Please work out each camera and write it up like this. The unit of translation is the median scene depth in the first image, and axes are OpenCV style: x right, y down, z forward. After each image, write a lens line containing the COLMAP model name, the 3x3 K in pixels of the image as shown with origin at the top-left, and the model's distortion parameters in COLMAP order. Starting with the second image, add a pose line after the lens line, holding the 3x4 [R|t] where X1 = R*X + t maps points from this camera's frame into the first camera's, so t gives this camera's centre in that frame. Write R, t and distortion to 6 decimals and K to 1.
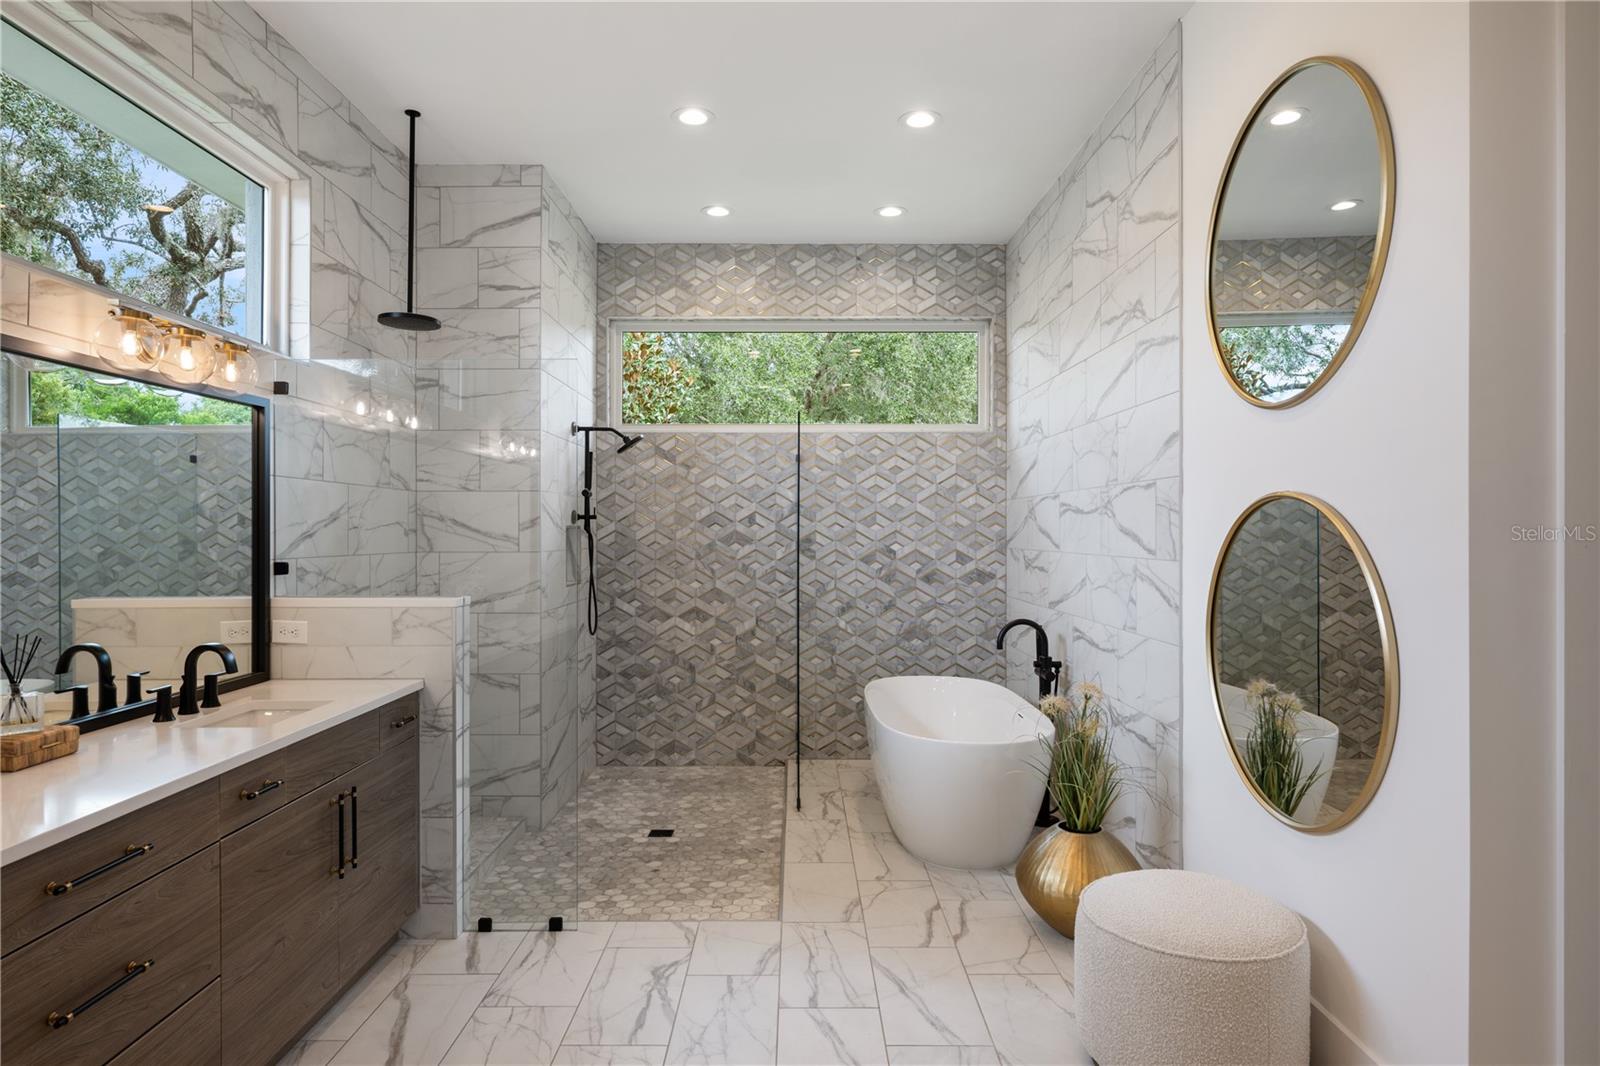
lens RADIAL K [[893.6, 0, 810.5], [0, 893.6, 528.3], [0, 0, 1]] dist [-0.001975, 0.000424]
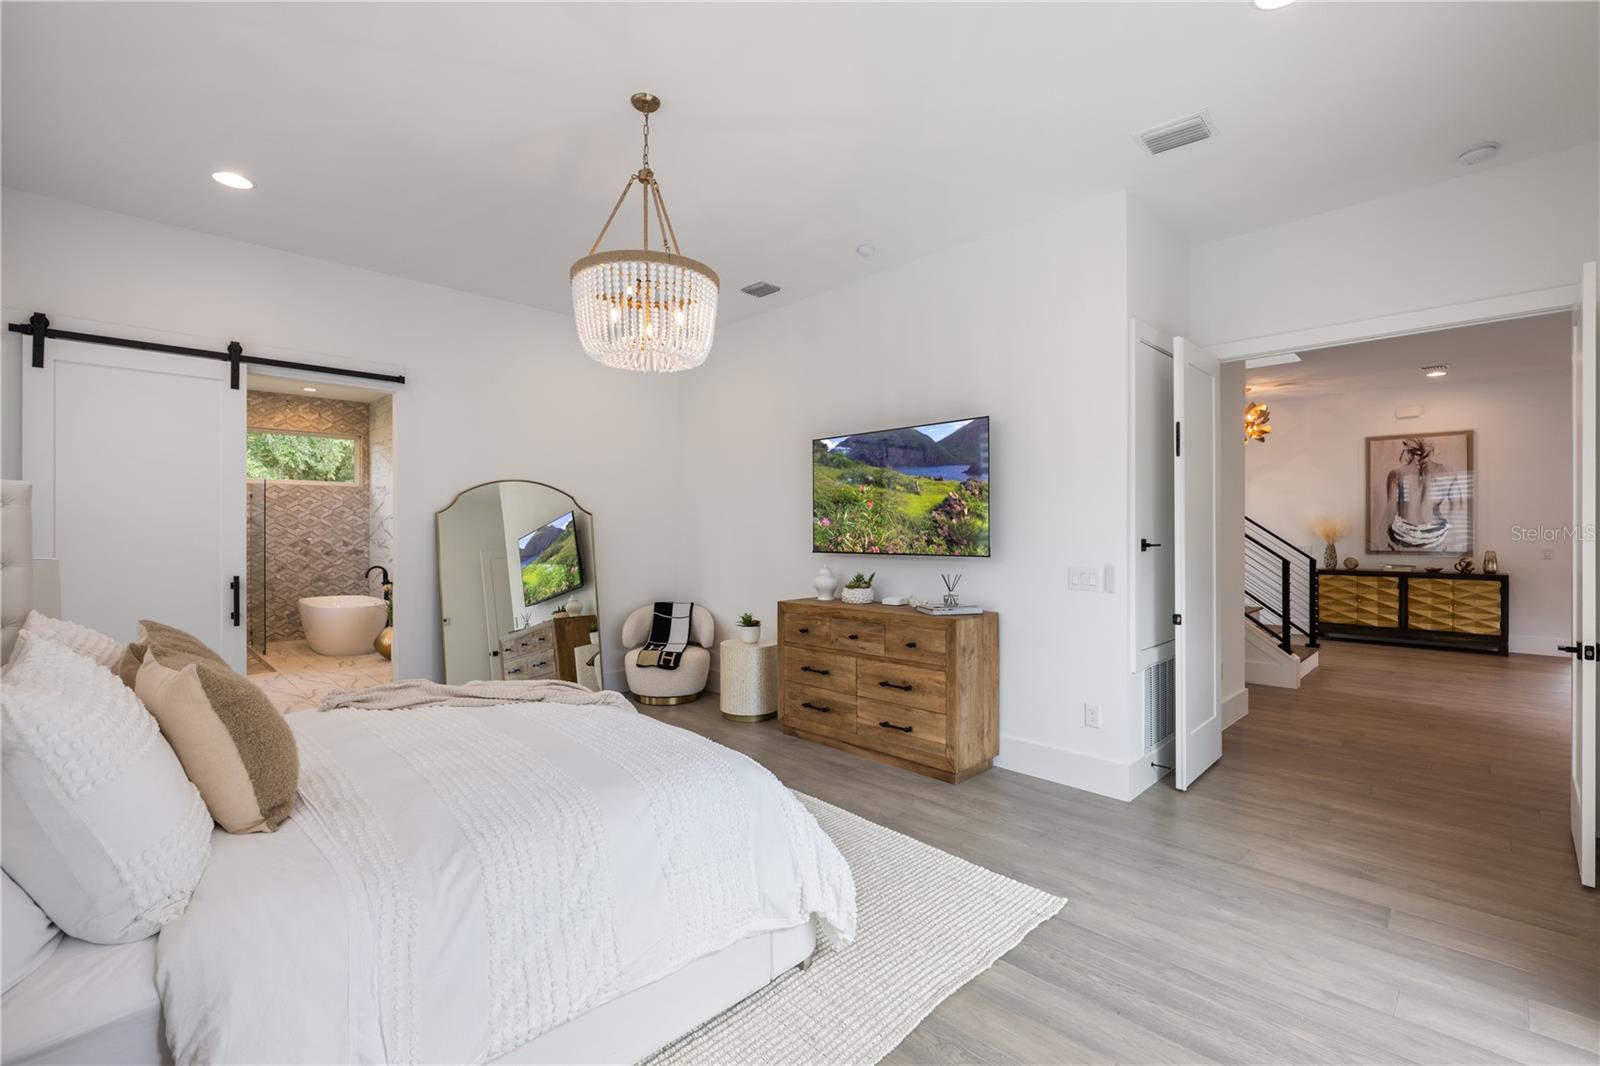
lens RADIAL K [[720.1, 0, 811.6], [0, 720.1, 535.5], [0, 0, 1]] dist [-0.004286, 0.000457]
pose [[0.718703, -0.002423, 0.695313, -0.255317], [-0.000350, 0.999993, 0.003846, 0.005854], [-0.695317, -0.003007, 0.718697, -1.149707]]
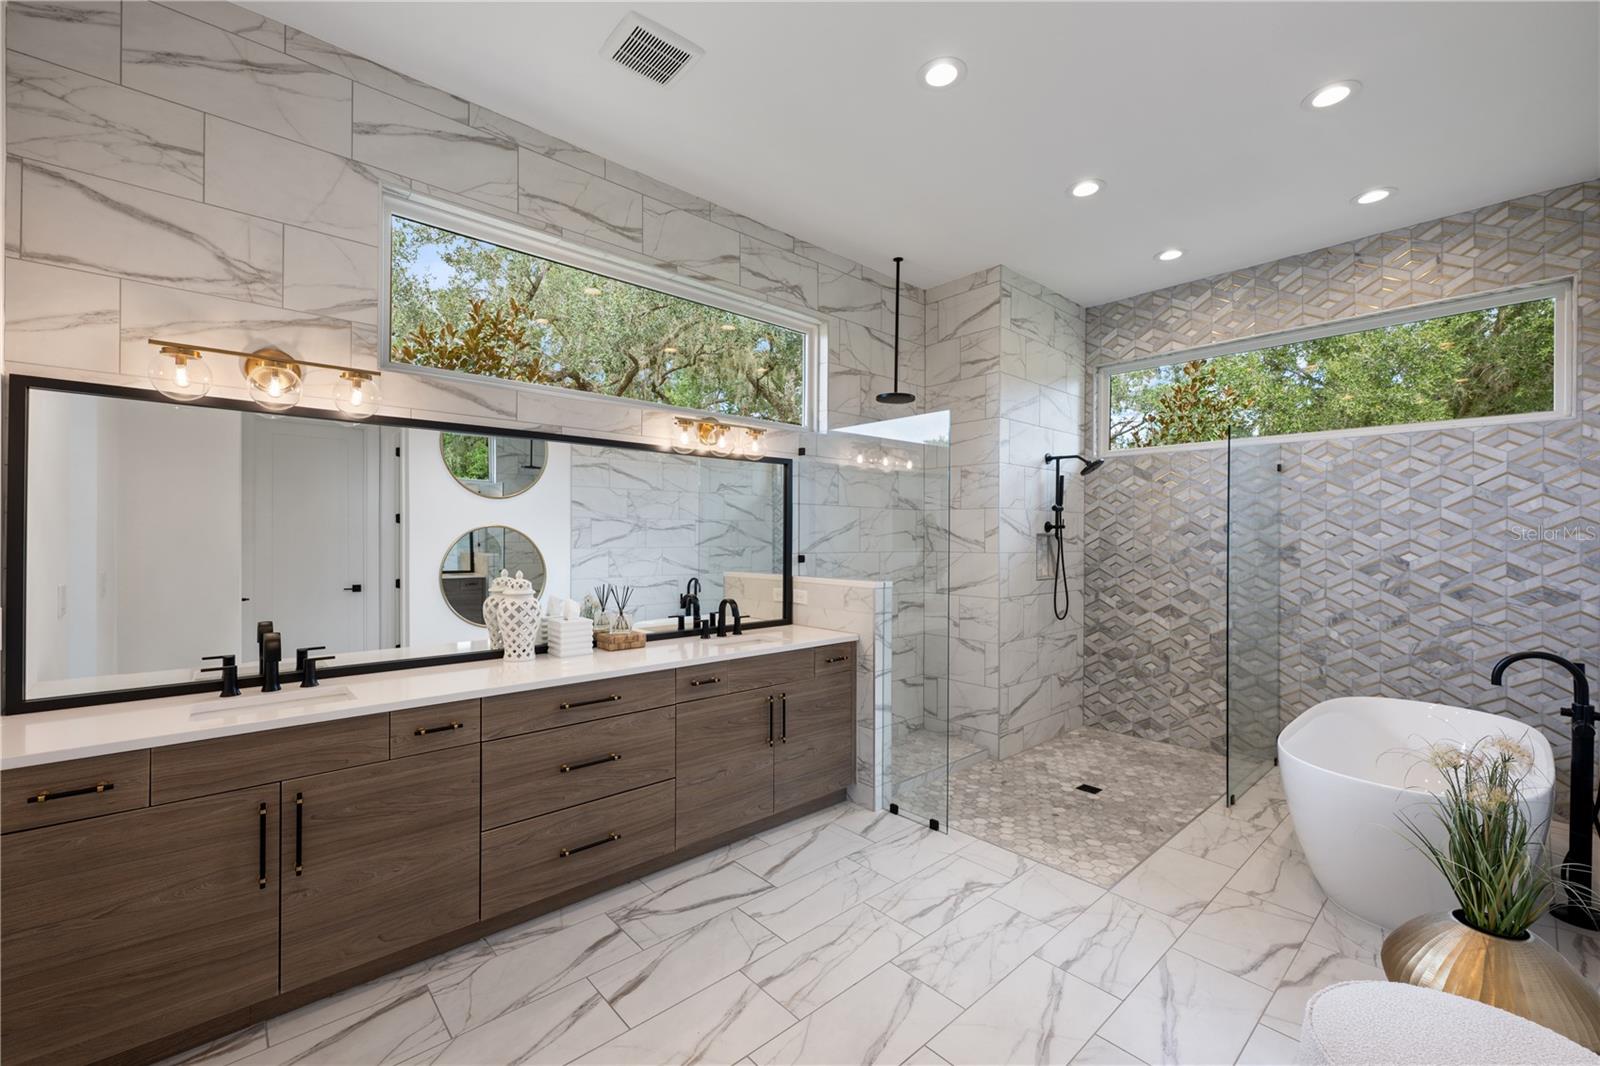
lens RADIAL K [[645.5, 0, 798.1], [0, 645.5, 534.0], [0, 0, 1]] dist [0.001996, 0.000025]
pose [[0.677063, 0.001917, -0.735923, 0.172698], [-0.003111, 0.999995, -0.000257, -0.000906], [0.735919, 0.002464, 0.677066, 0.099944]]
